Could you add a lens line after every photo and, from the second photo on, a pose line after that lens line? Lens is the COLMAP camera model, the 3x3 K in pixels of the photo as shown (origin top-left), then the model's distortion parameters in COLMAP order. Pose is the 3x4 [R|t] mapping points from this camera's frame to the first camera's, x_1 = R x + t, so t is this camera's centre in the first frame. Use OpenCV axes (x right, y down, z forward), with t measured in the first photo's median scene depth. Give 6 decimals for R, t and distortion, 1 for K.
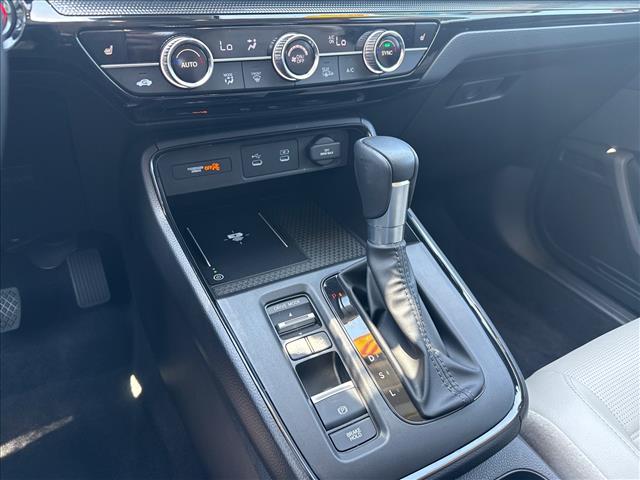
lens RADIAL K [[497.6, 0, 320.0], [0, 497.6, 240.0], [0, 0, 1]] dist [0.002427, -0.001249]
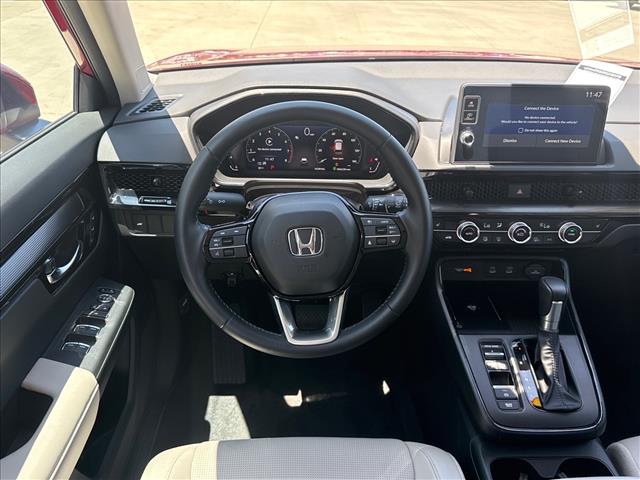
lens RADIAL K [[562.6, 0, 320.0], [0, 562.6, 240.0], [0, 0, 1]] dist [0.054375, -0.001729]
pose [[0.889415, 0.177133, -0.421384, 0.226480], [-0.221348, 0.973469, -0.057992, -0.007728], [0.399932, 0.144851, 0.905026, -1.581871]]
